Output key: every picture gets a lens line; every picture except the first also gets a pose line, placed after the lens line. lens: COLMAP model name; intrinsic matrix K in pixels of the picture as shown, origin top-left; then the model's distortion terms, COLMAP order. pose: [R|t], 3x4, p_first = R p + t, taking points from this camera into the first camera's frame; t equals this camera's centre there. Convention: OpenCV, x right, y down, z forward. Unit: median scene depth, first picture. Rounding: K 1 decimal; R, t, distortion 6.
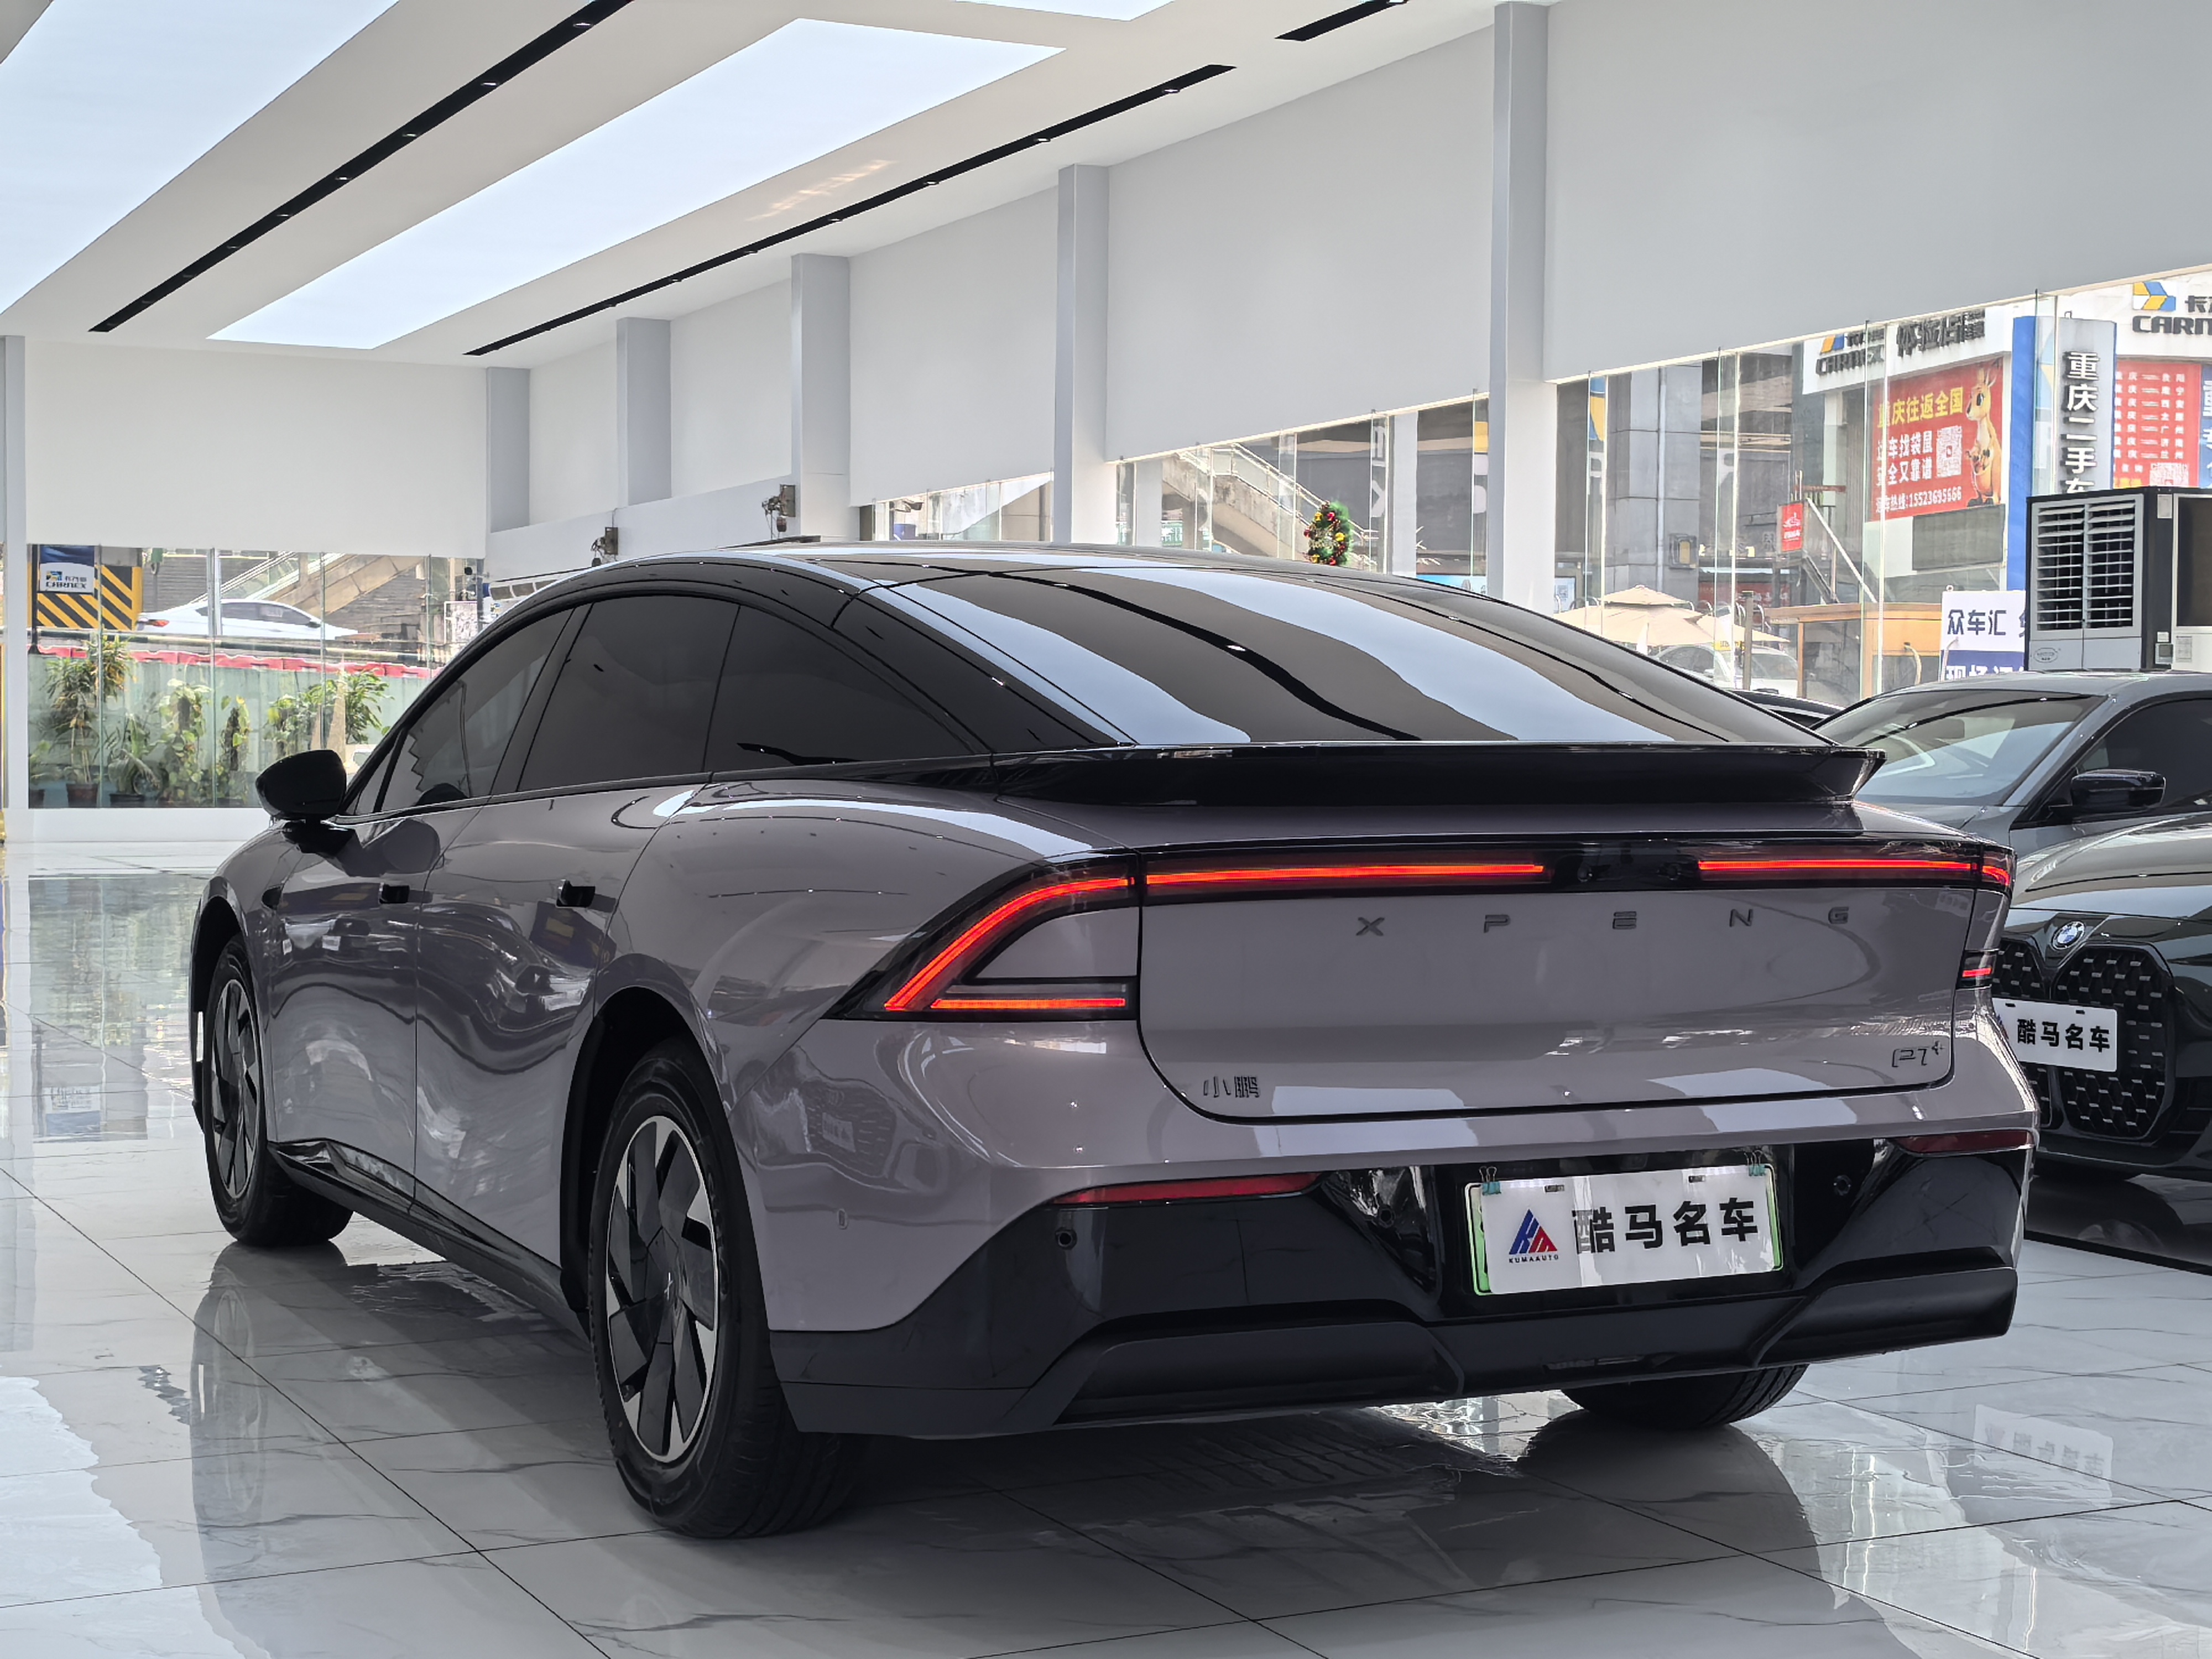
lens RADIAL K [[3137.1, 0, 1027.5], [0, 3137.1, 829.3], [0, 0, 1]] dist [0.246336, -1.050336]
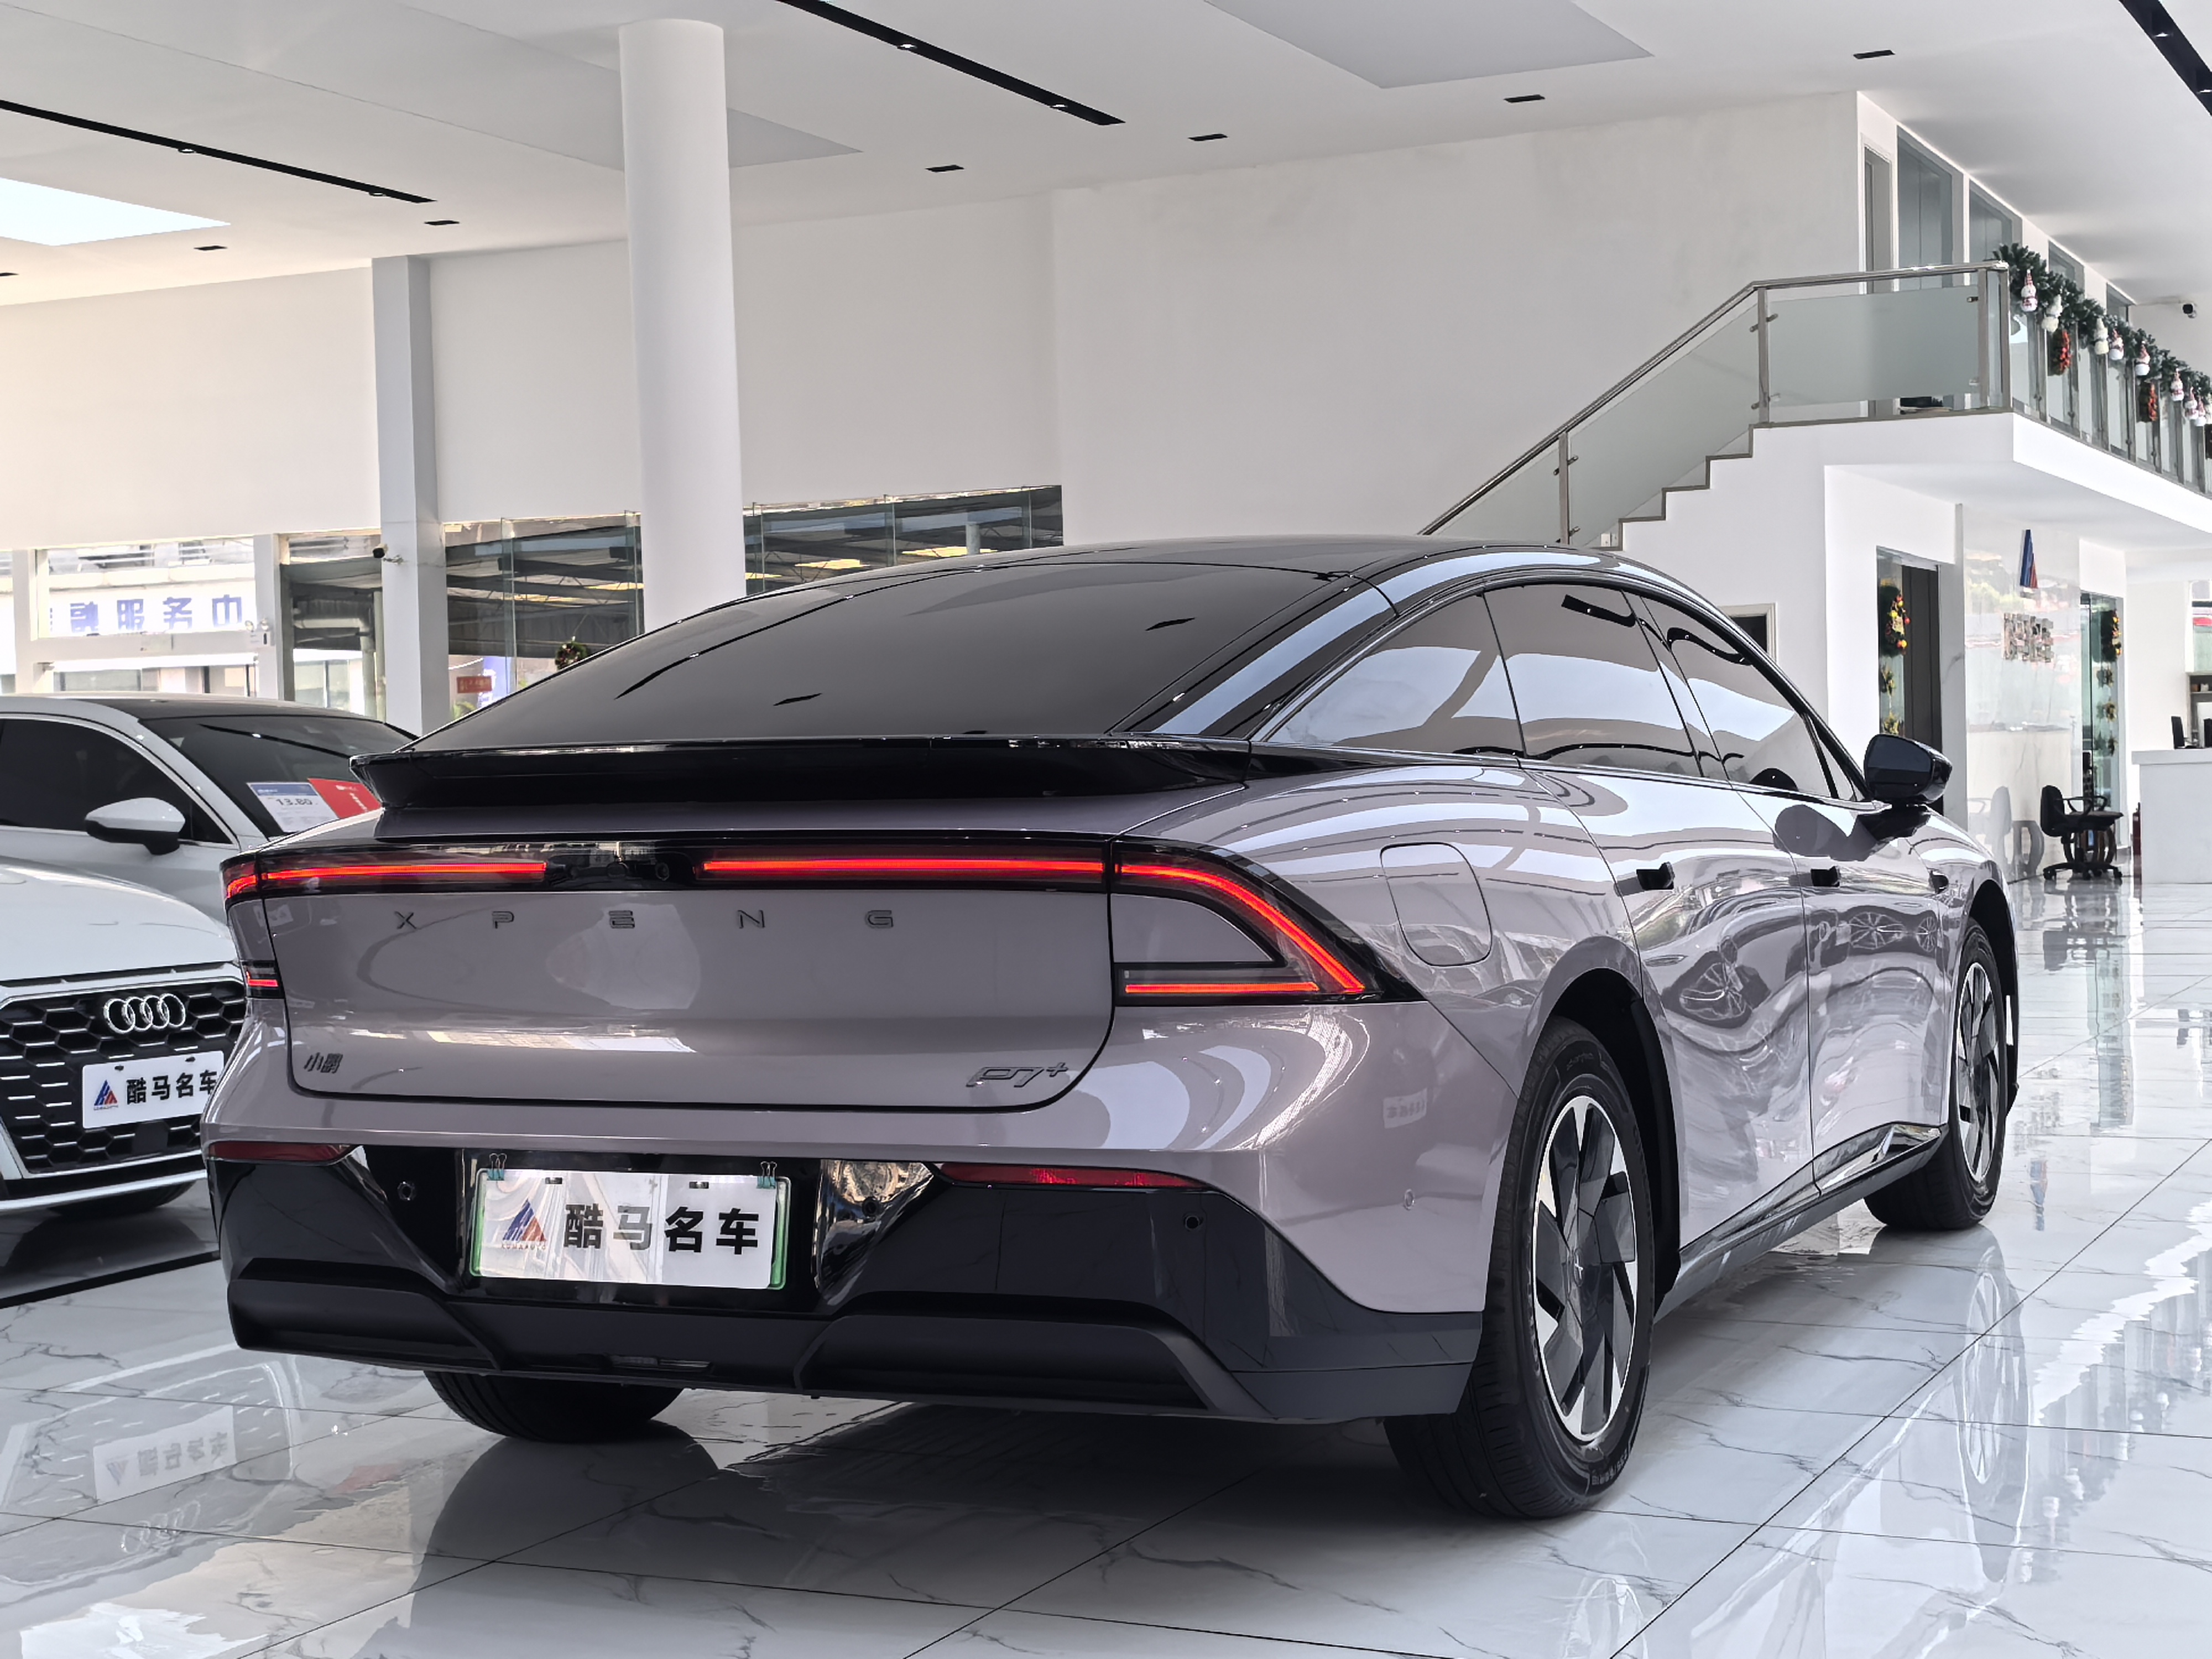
lens RADIAL K [[3062.5, 0, 1106.0], [0, 3062.5, 829.5], [0, 0, 1]] dist [0.265394, -0.947405]
pose [[0.635381, -0.003278, -0.772191, 1.029661], [0.005841, 0.999983, 0.000562, 0.000742], [0.772176, -0.004868, 0.635390, 0.494623]]
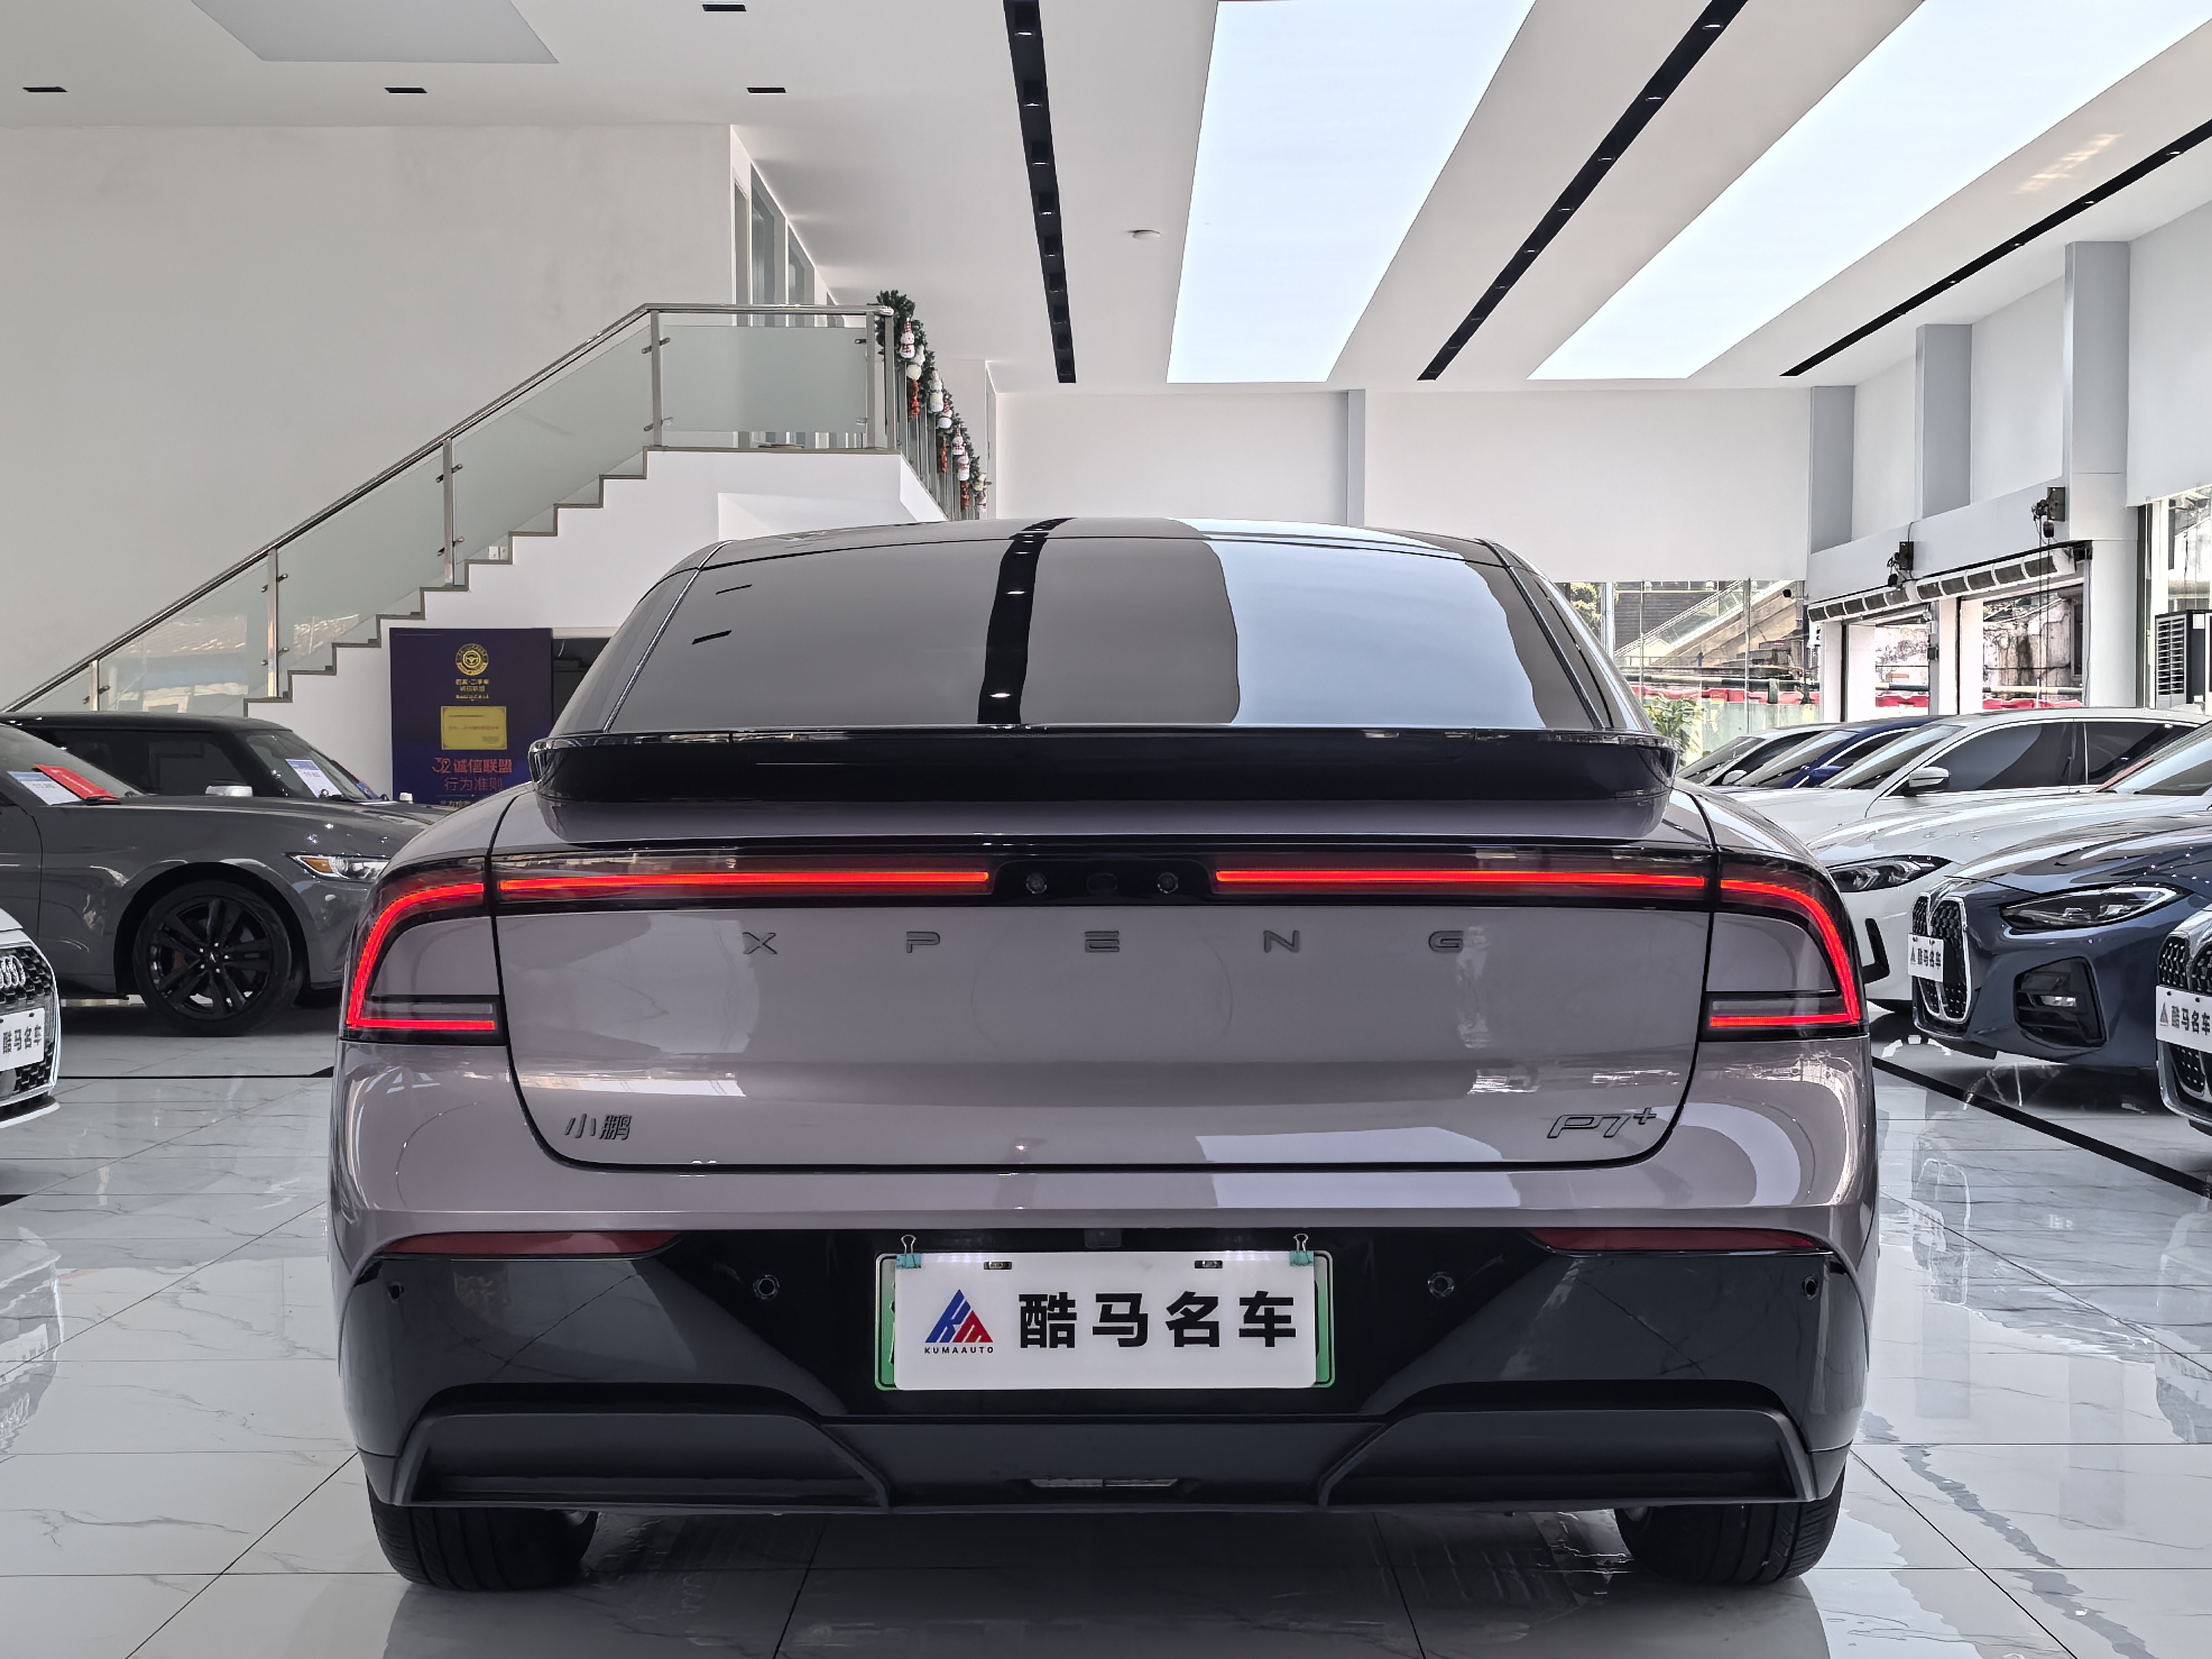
lens RADIAL K [[3062.5, 0, 1106.0], [0, 3062.5, 829.5], [0, 0, 1]] dist [0.265394, -0.947405]
pose [[0.898425, 0.001631, -0.439123, 0.532800], [-0.005299, 0.999961, -0.007127, 0.005498], [0.439094, 0.008729, 0.898399, 0.286137]]
